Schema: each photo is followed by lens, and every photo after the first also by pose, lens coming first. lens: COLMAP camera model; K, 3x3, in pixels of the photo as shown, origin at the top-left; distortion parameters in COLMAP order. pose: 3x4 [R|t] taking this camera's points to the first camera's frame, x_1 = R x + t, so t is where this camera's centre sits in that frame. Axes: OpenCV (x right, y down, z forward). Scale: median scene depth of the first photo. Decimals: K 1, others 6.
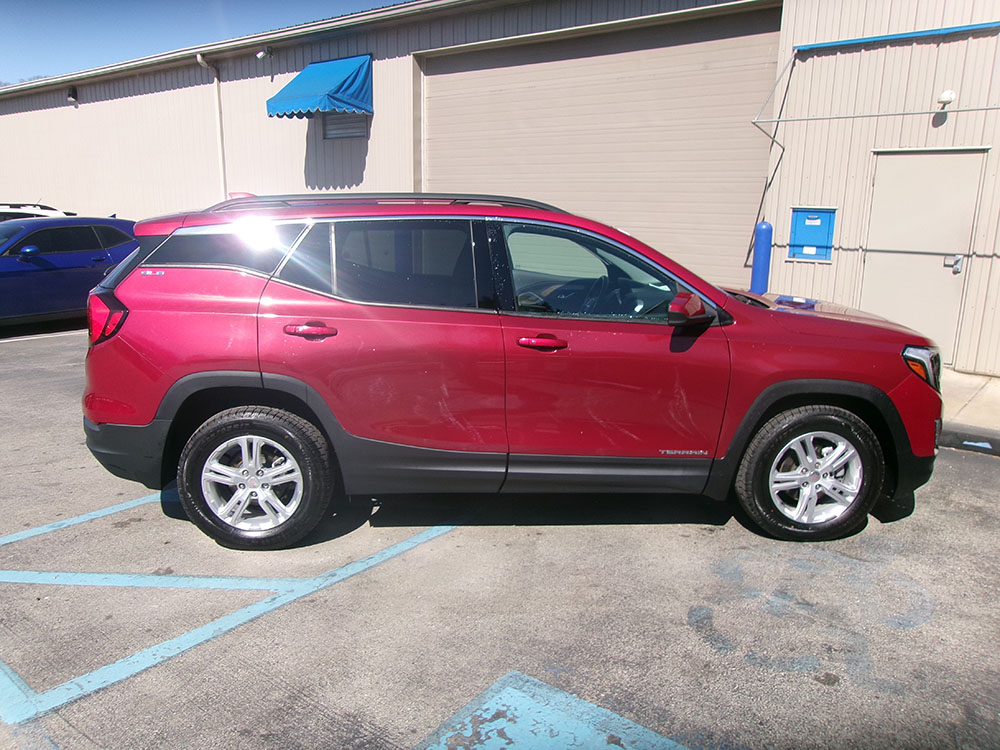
lens RADIAL K [[771.0, 0, 498.4], [0, 771.0, 377.3], [0, 0, 1]] dist [-0.006108, 0.030056]
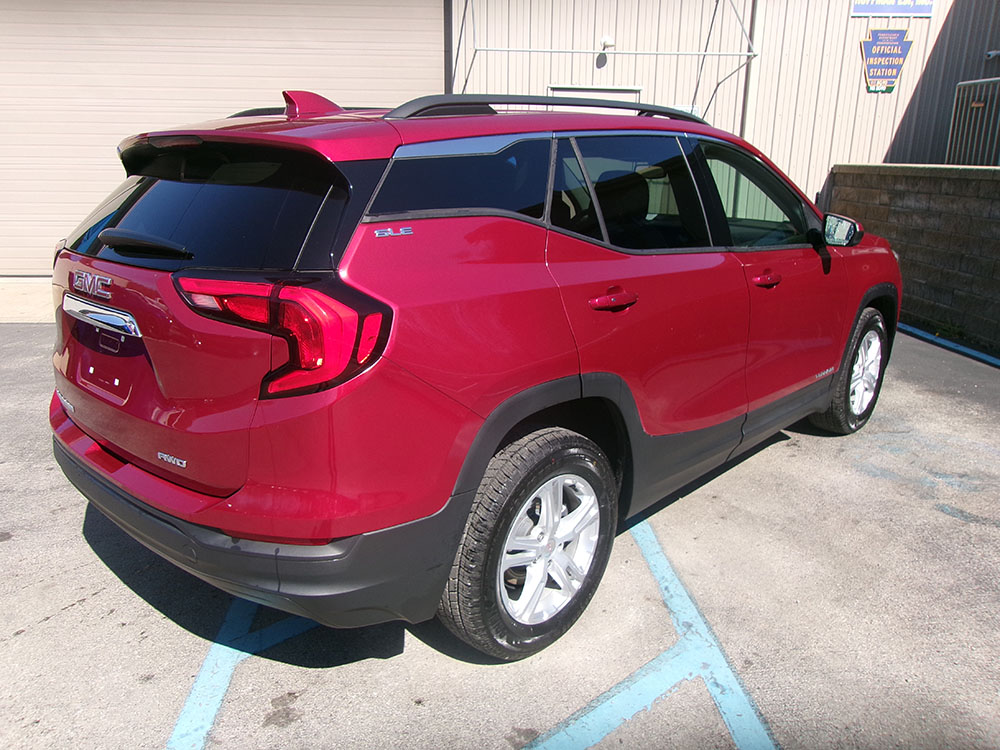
lens RADIAL K [[771.0, 0, 495.1], [0, 771.0, 376.5], [0, 0, 1]] dist [-0.006108, 0.030056]
pose [[0.724081, -0.197745, 0.660760, -0.382620], [0.154423, 0.980178, 0.124115, -0.046087], [-0.672206, 0.012167, 0.740264, 0.281015]]
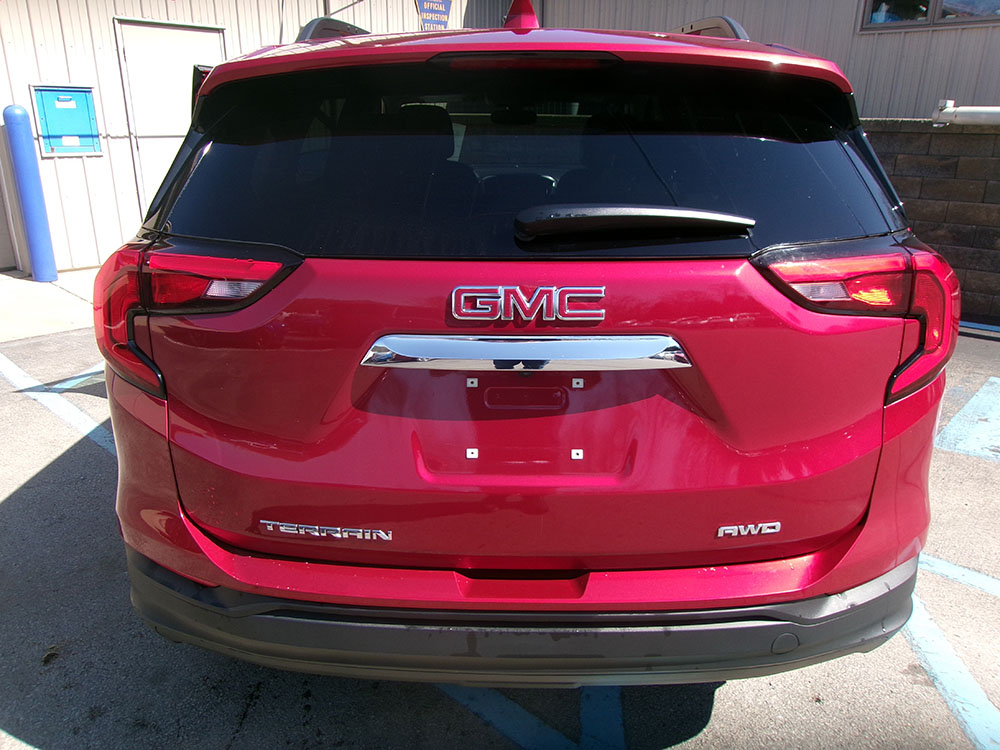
lens RADIAL K [[771.0, 0, 494.0], [0, 771.0, 370.5], [0, 0, 1]] dist [-0.006108, 0.030056]
pose [[0.074242, -0.330010, 0.941053, -0.461065], [0.220188, 0.925793, 0.307287, -0.108876], [-0.972628, 0.184395, 0.141397, 0.582429]]
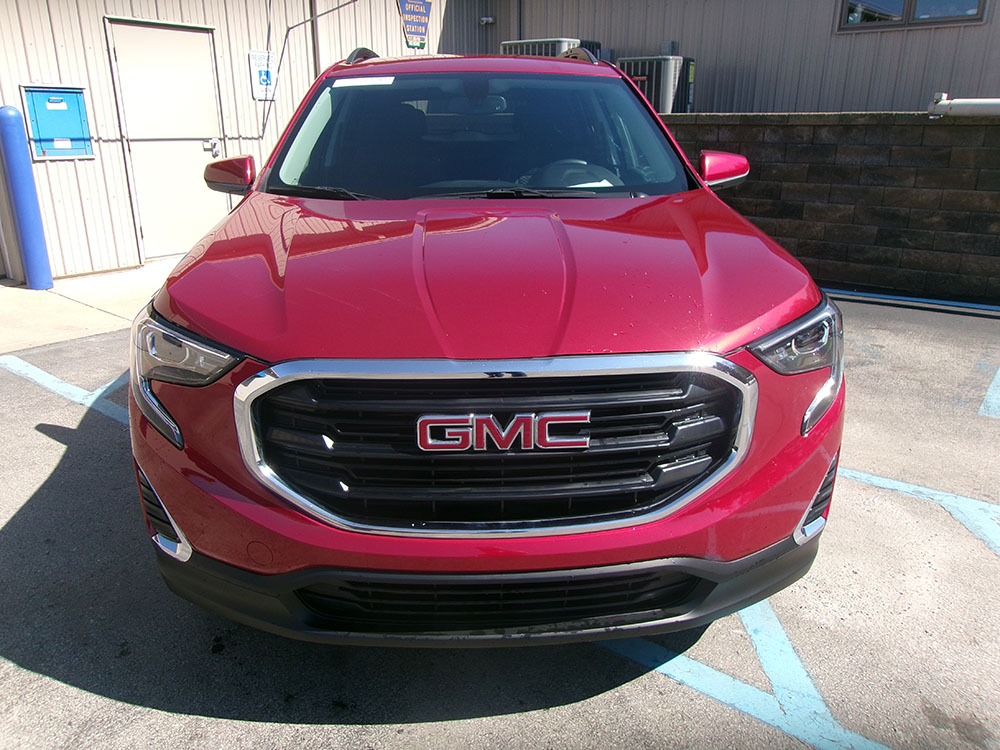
lens RADIAL K [[771.0, 0, 493.2], [0, 771.0, 372.2], [0, 0, 1]] dist [-0.006108, 0.030056]
pose [[-0.006658, -0.324732, 0.945783, -0.473260], [0.228366, 0.920316, 0.317596, -0.117573], [-0.973552, 0.218099, 0.068031, 0.666766]]
